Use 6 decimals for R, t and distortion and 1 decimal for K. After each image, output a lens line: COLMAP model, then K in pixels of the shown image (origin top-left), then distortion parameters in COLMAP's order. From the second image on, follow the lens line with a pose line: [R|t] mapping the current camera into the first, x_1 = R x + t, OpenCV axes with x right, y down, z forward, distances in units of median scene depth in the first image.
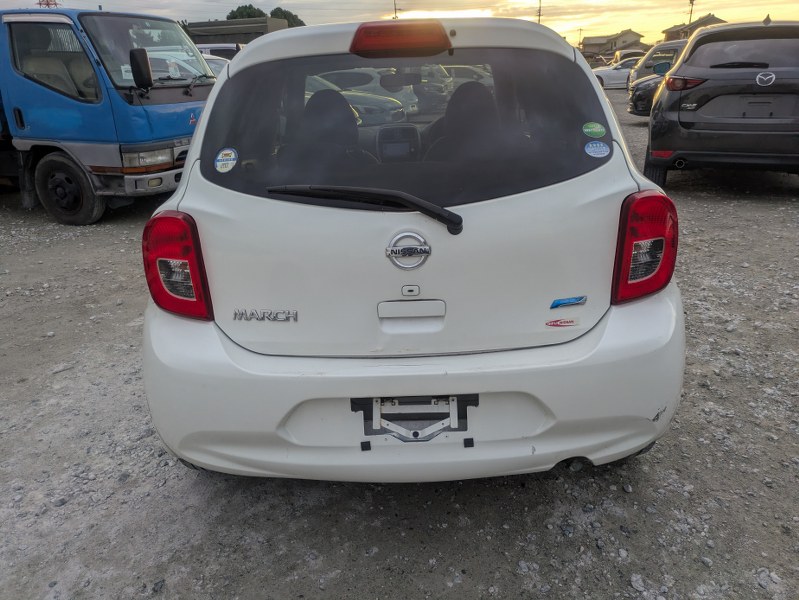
lens RADIAL K [[599.9, 0, 403.8], [0, 599.9, 300.6], [0, 0, 1]] dist [0.029146, -0.011509]
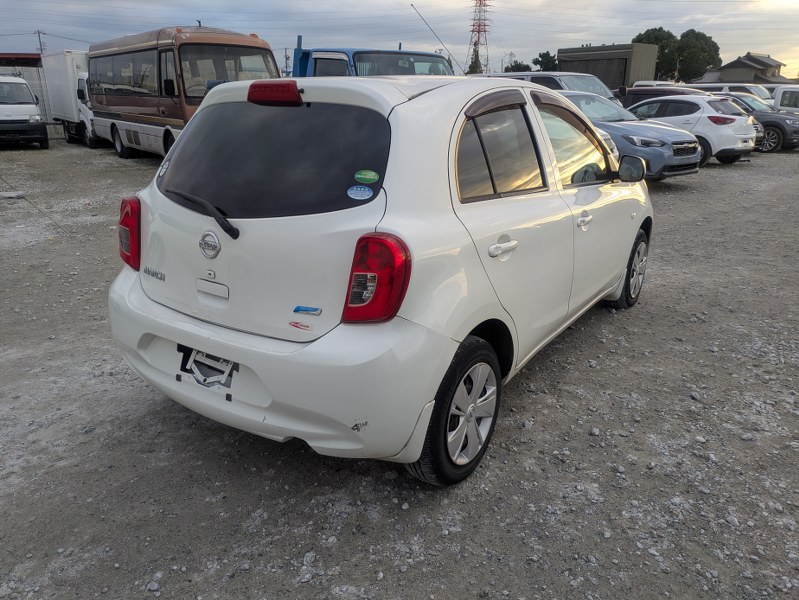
lens RADIAL K [[599.9, 0, 403.8], [0, 599.9, 300.6], [0, 0, 1]] dist [0.029146, -0.011509]
pose [[0.827147, 0.218152, -0.517917, 0.308456], [-0.234602, 0.971478, 0.034523, -0.030552], [0.510676, 0.092949, 0.854734, 0.014103]]
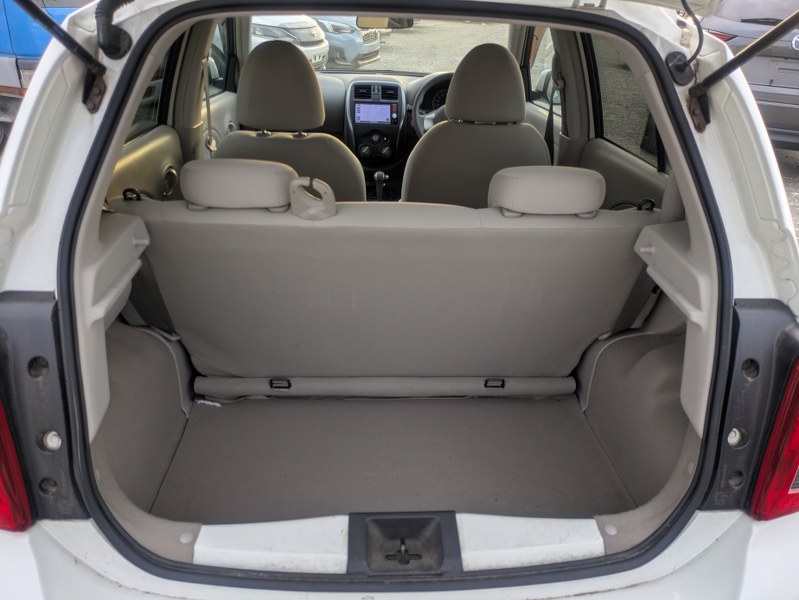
lens RADIAL K [[590.4, 0, 406.4], [0, 590.4, 314.3], [0, 0, 1]] dist [0.027765, -0.001503]
pose [[0.995437, 0.050209, 0.081146, -0.012352], [-0.061798, 0.987162, 0.147284, -0.074636], [-0.072709, -0.151627, 0.985760, 0.143311]]
